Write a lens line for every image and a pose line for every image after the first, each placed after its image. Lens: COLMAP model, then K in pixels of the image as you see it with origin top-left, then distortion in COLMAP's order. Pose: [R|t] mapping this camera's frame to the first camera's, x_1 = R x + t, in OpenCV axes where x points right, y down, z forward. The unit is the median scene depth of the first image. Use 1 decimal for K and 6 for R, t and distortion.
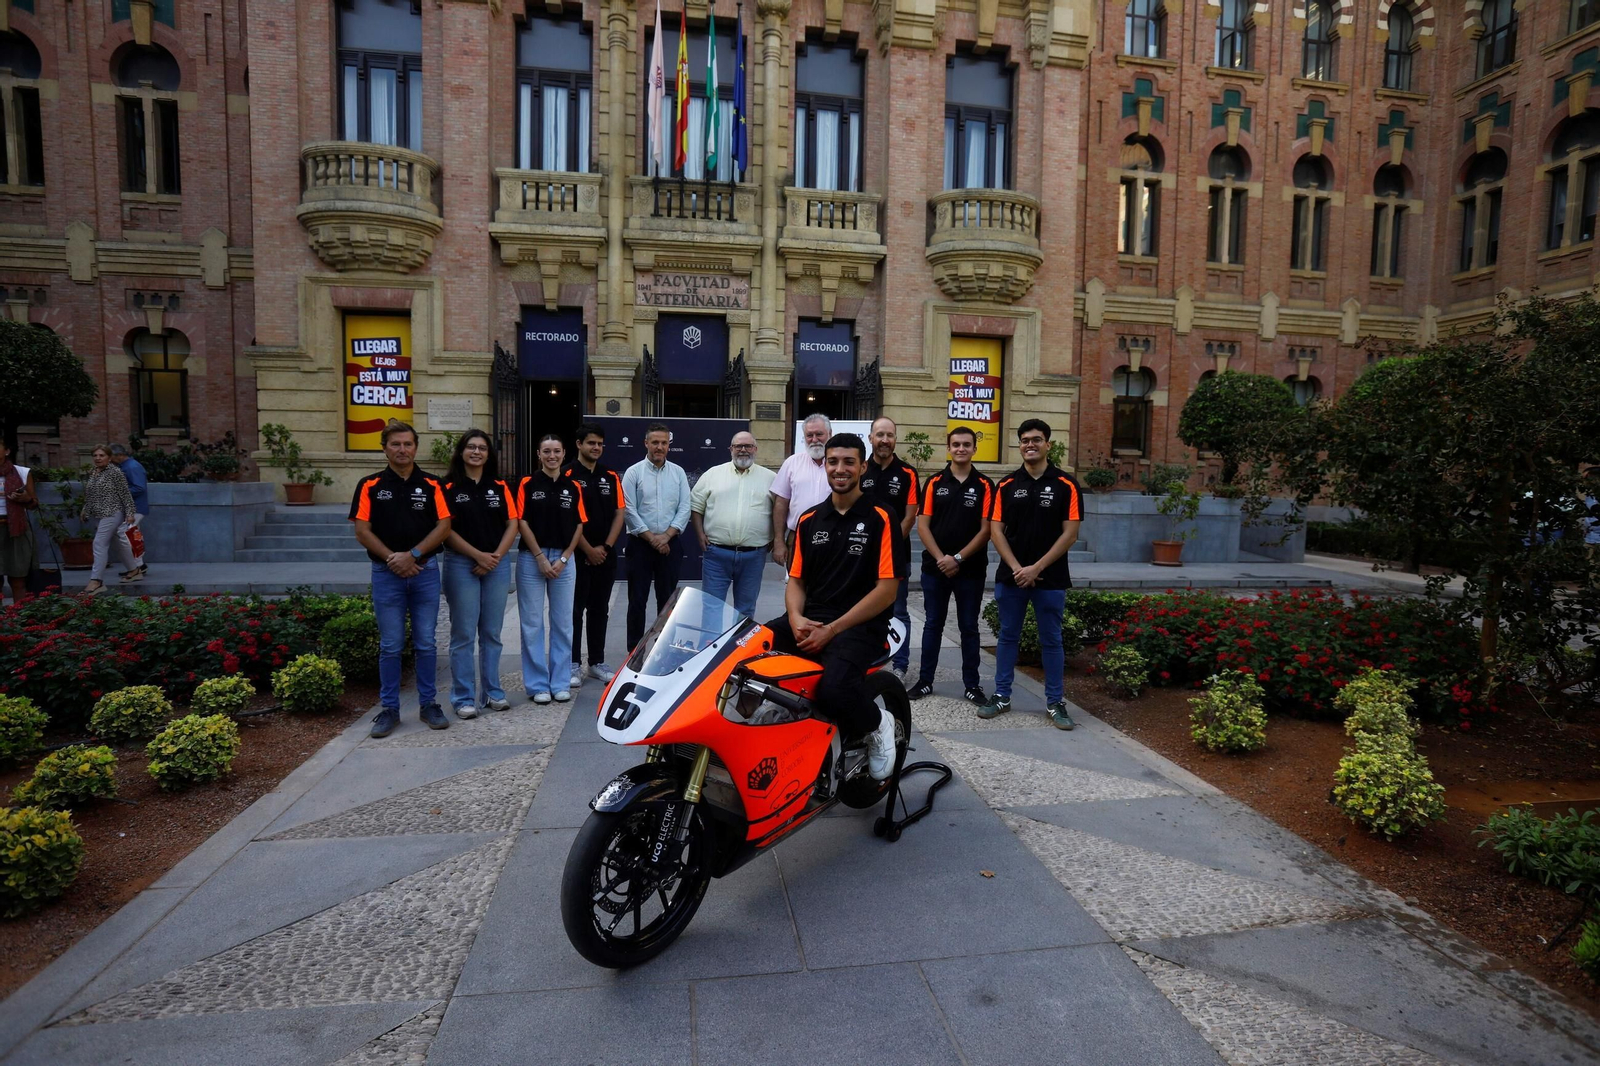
lens RADIAL K [[780.2, 0, 799.7], [0, 780.2, 531.3], [0, 0, 1]] dist [-0.070043, 0.032587]
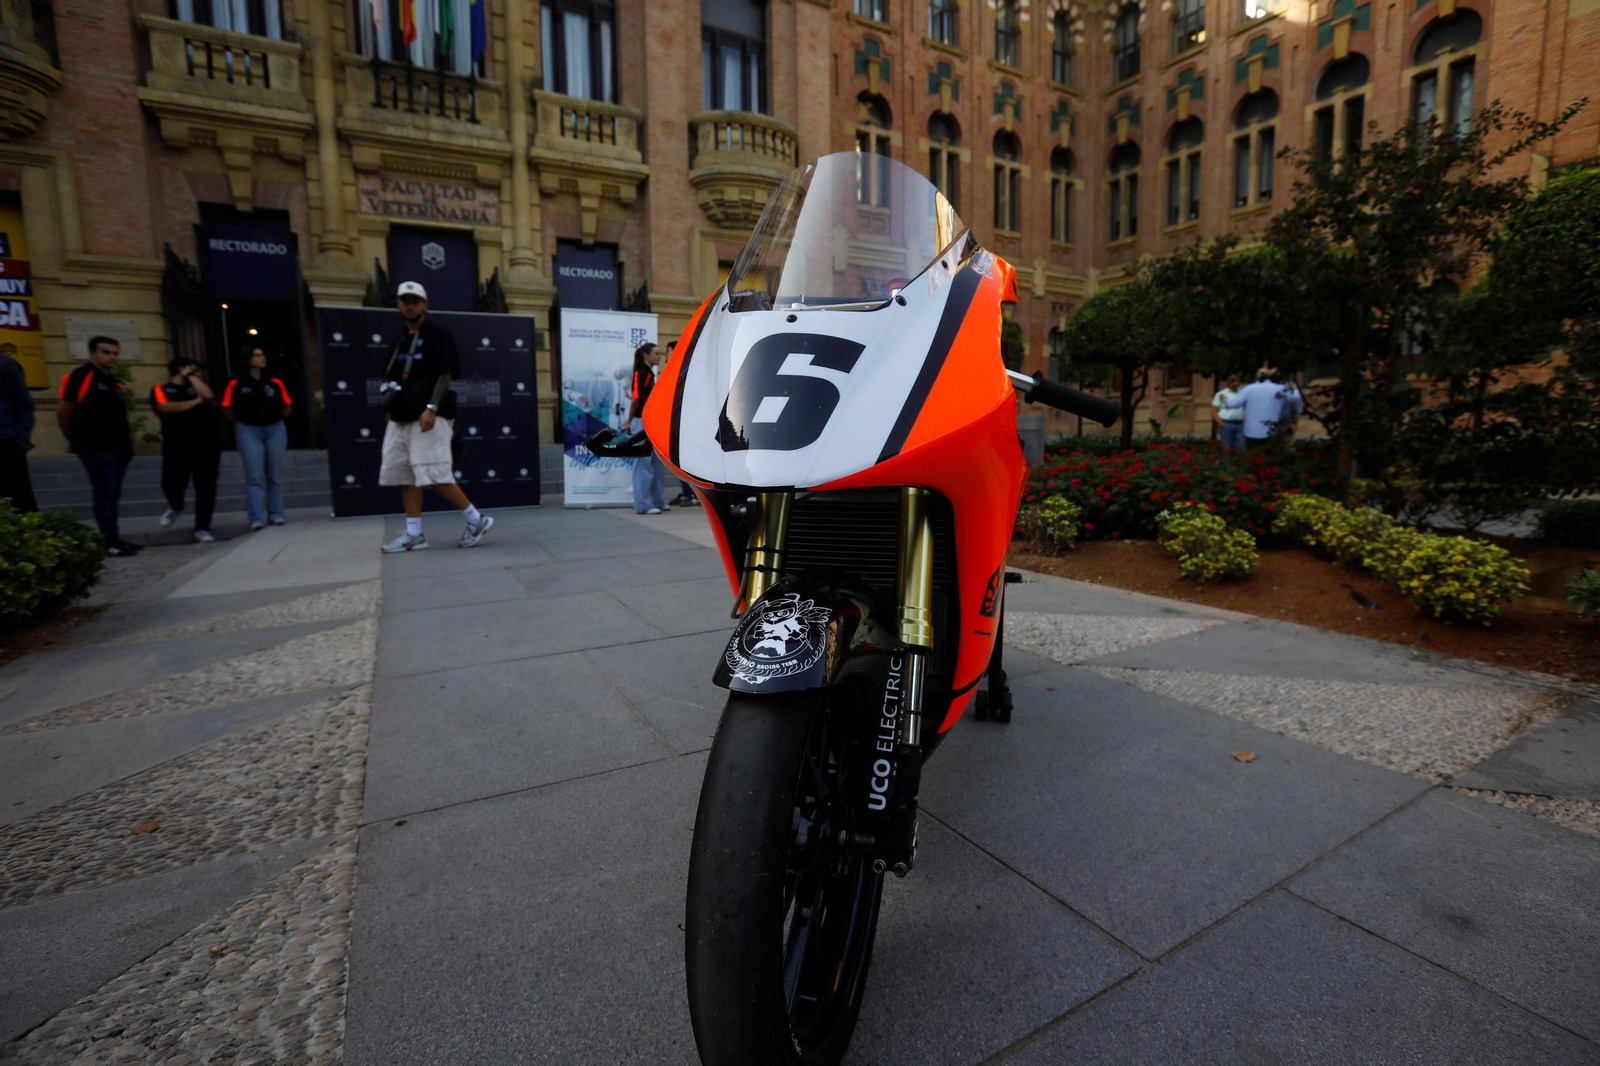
lens RADIAL K [[724.8, 0, 797.9], [0, 724.8, 533.7], [0, 0, 1]] dist [-0.074901, 0.025745]
pose [[0.937618, -0.079542, 0.338446, -0.046468], [0.061422, 0.996062, 0.063935, 0.037372], [-0.342199, -0.039159, 0.938811, 0.096040]]
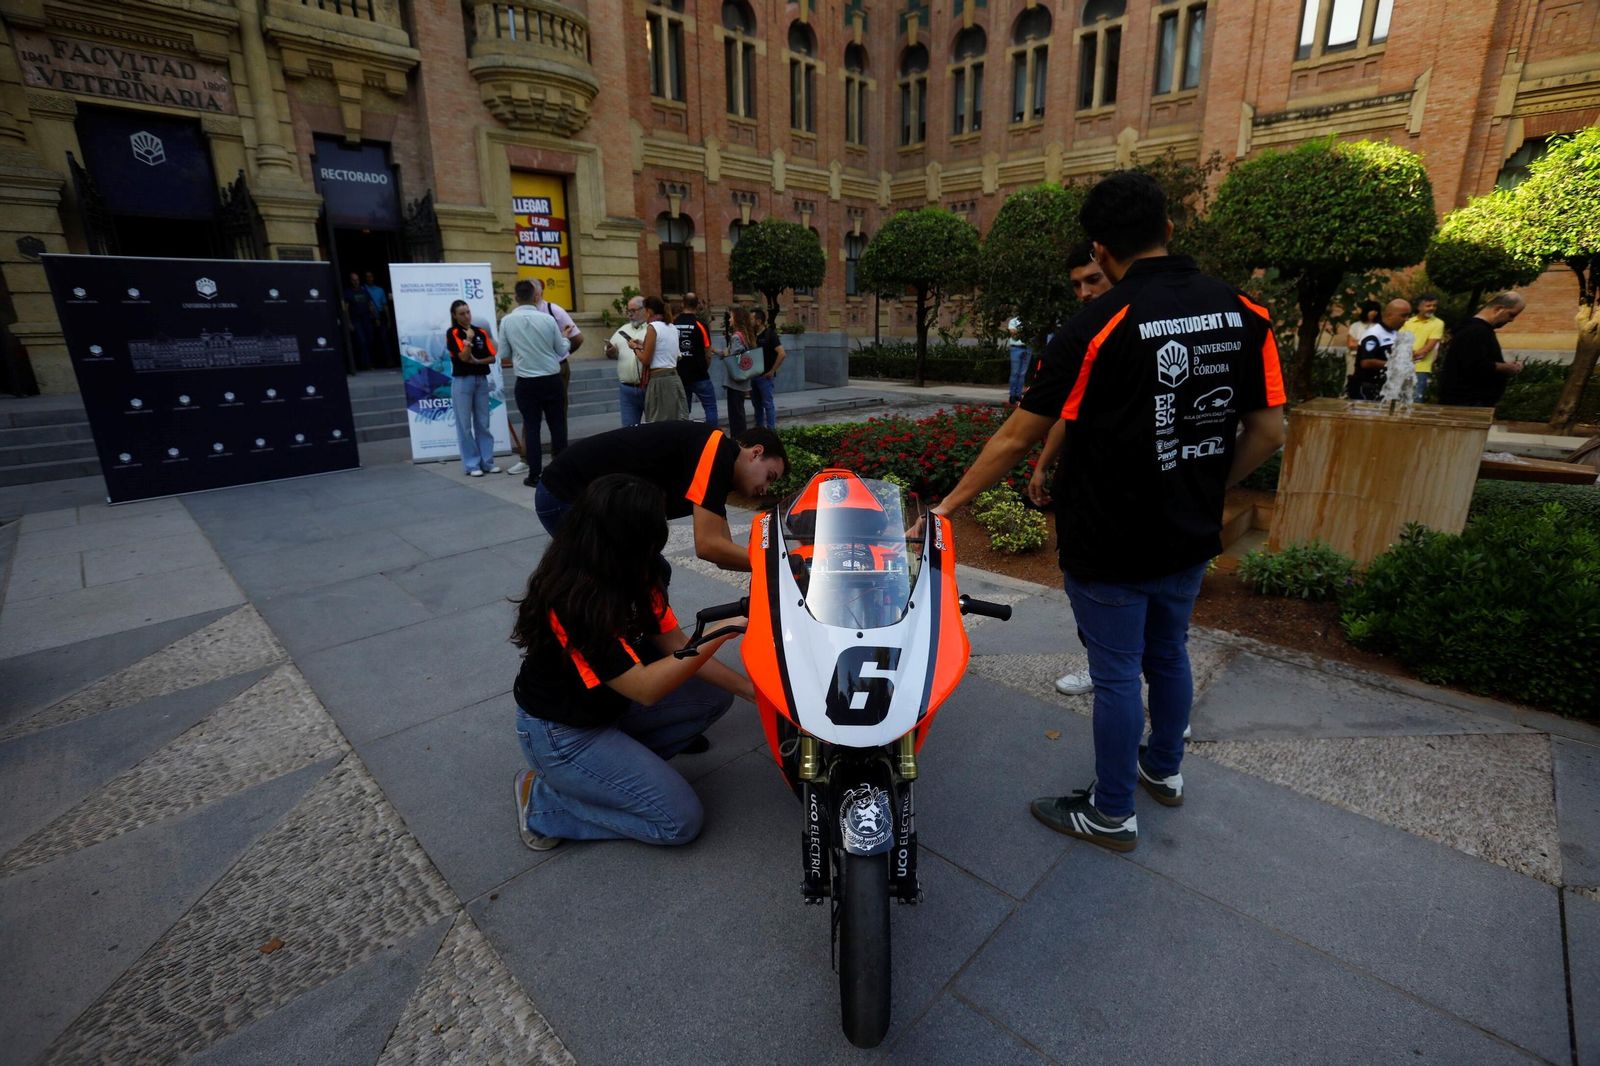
lens RADIAL K [[724.3, 0, 796.4], [0, 724.3, 533.5], [0, 0, 1]] dist [-0.071895, 0.026603]
pose [[0.807068, -0.197886, 0.556312, -0.078810], [0.077677, 0.969563, 0.232194, -0.004540], [-0.585328, -0.144184, 0.797874, 0.081833]]
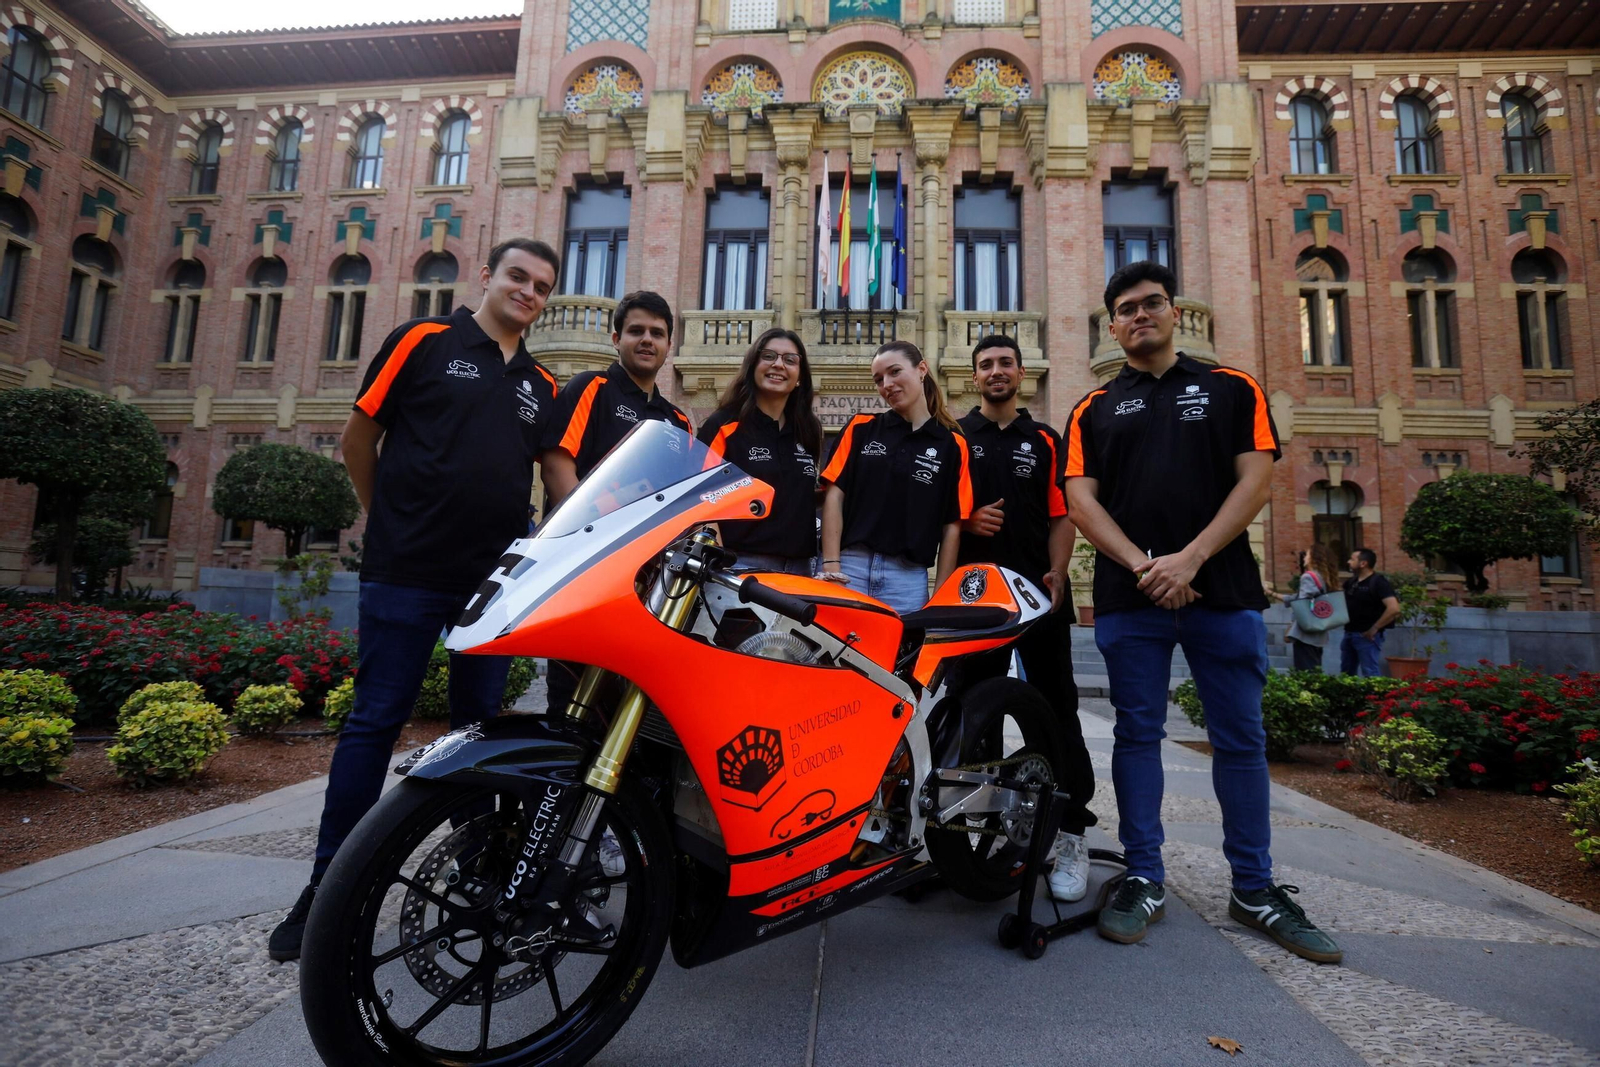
lens RADIAL K [[726.9, 0, 796.4], [0, 726.9, 533.2], [0, 0, 1]] dist [-0.069909, 0.027031]
pose [[0.970664, -0.011687, -0.240157, 0.015634], [-0.035110, 0.981222, -0.189659, 0.038327], [0.237864, 0.192527, 0.952026, 0.077252]]
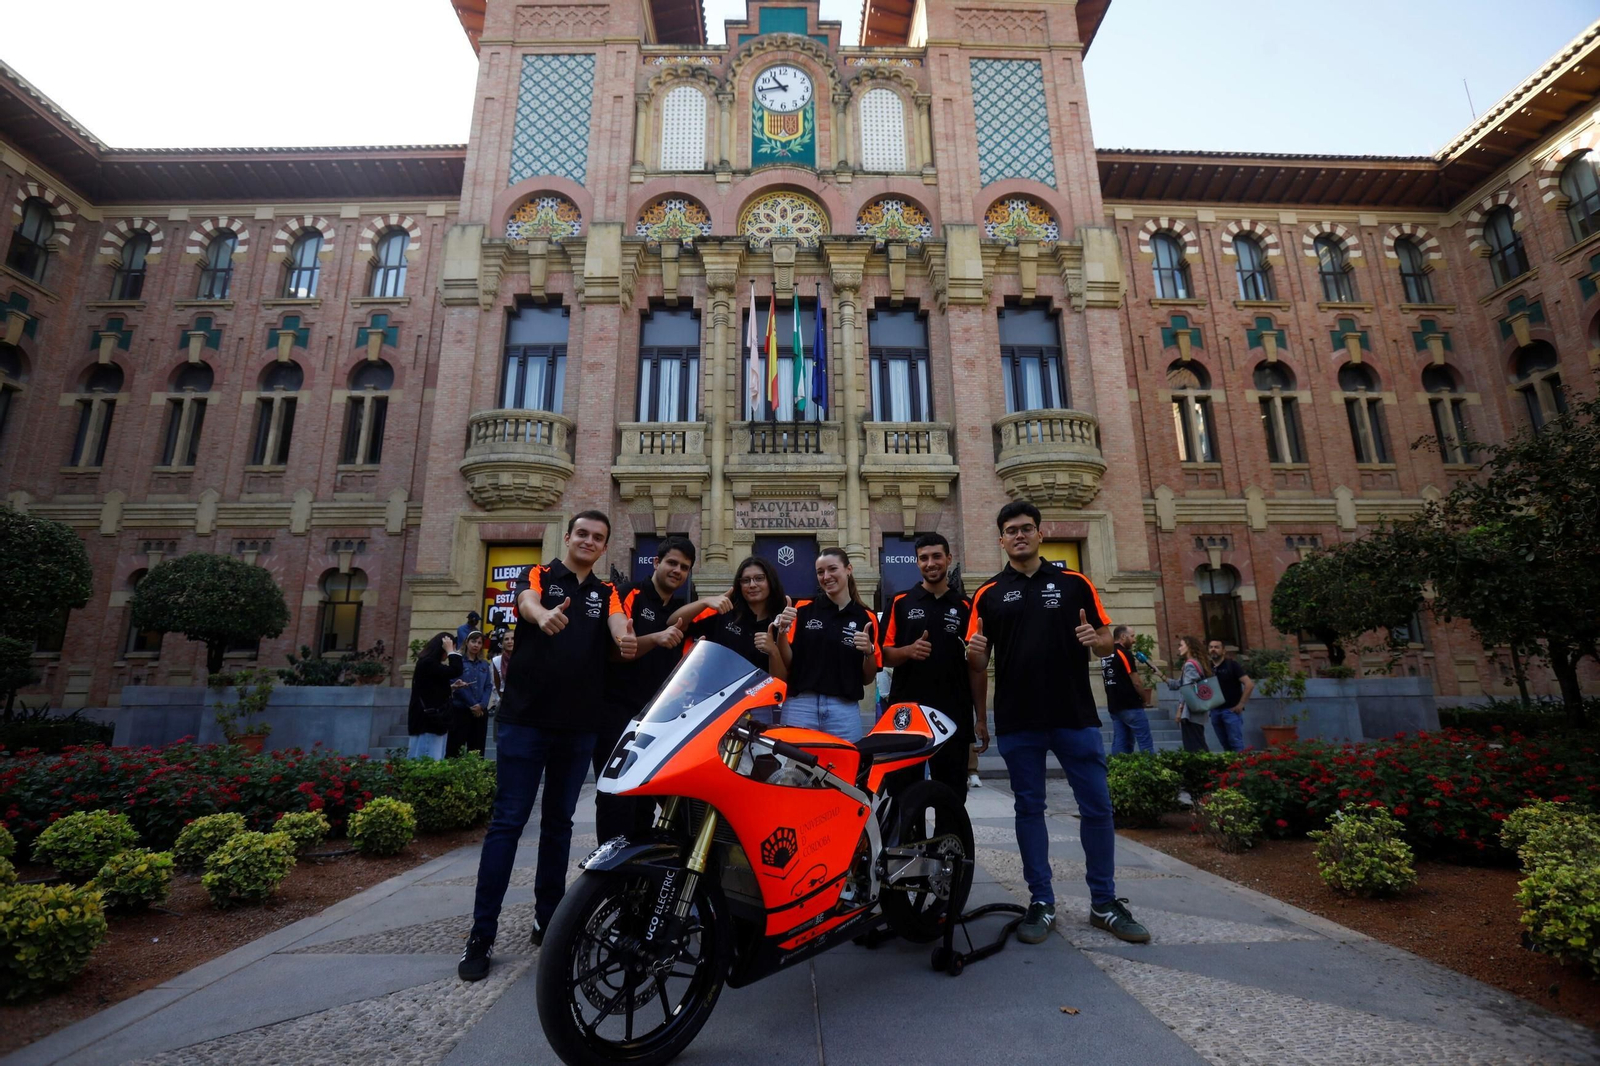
lens RADIAL K [[728.7, 0, 797.6], [0, 728.7, 532.3], [0, 0, 1]] dist [-0.077887, 0.033049]
pose [[0.989613, -0.057751, -0.131649, 0.015642], [0.015126, 0.952509, -0.304134, 0.033093], [0.142960, 0.298984, 0.943489, 0.017576]]
